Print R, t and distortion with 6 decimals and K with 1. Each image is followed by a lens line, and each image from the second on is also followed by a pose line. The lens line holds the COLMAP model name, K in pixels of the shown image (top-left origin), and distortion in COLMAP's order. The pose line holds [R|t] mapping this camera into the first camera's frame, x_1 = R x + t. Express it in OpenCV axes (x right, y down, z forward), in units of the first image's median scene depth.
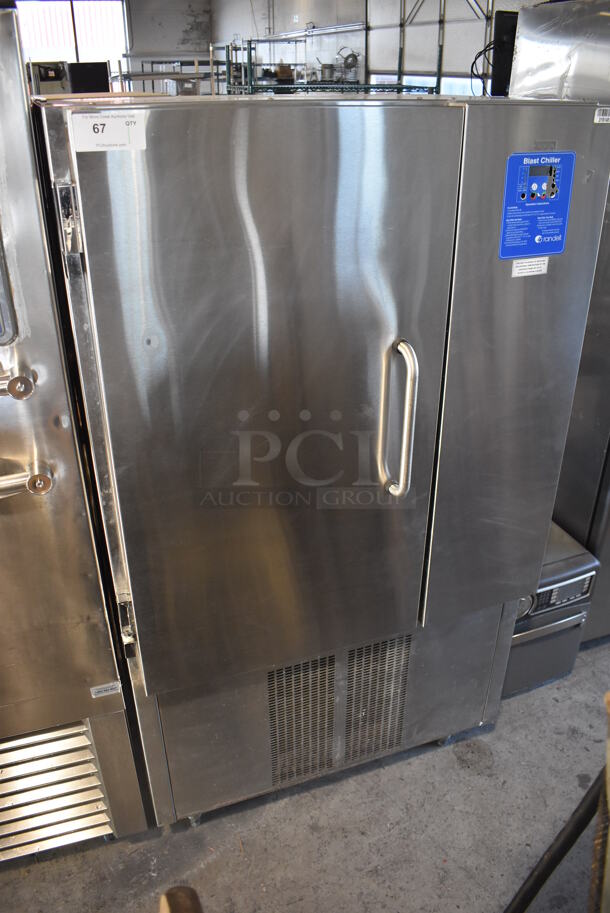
lens RADIAL K [[716.3, 0, 305.0], [0, 716.3, 456.5], [0, 0, 1]] dist [-0.093789, 0.012882]
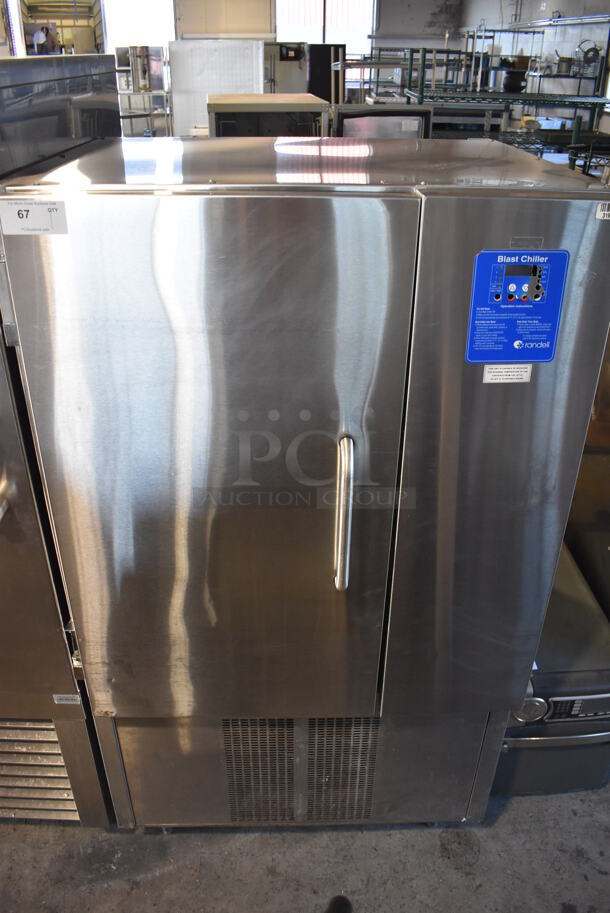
lens RADIAL K [[716.3, 0, 305.0], [0, 716.3, 456.5], [0, 0, 1]] dist [-0.093789, 0.012882]
pose [[0.947453, 0.166925, -0.272889, 0.248091], [-0.159639, 0.985966, 0.048855, -0.123779], [0.277214, -0.002725, 0.960804, 0.054260]]
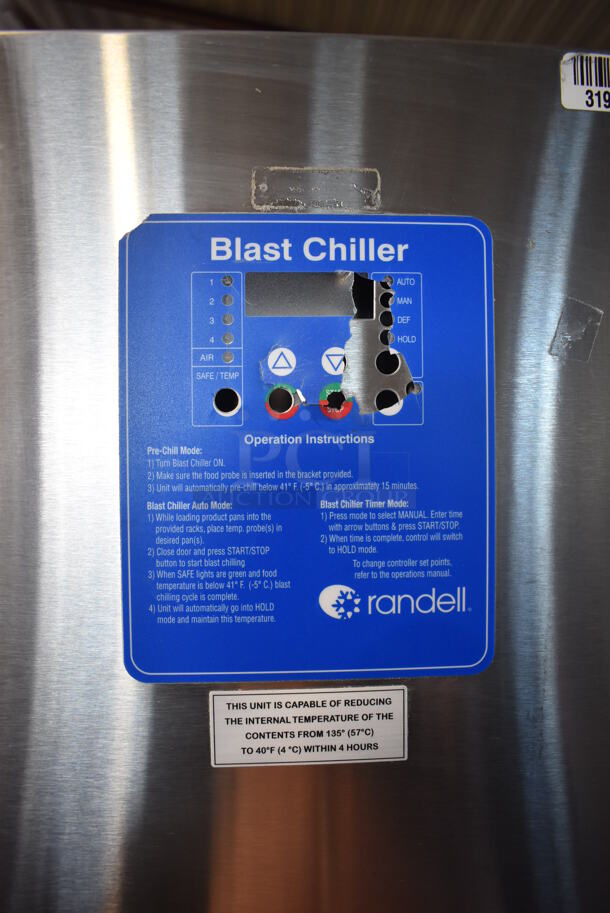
lens RADIAL K [[716.3, 0, 305.0], [0, 716.3, 456.5], [0, 0, 1]] dist [-0.093789, 0.012882]
pose [[0.958273, 0.019214, -0.285209, 0.276099], [-0.145541, 0.891530, -0.428943, -0.182624], [0.246031, 0.452554, 0.857126, 0.569203]]
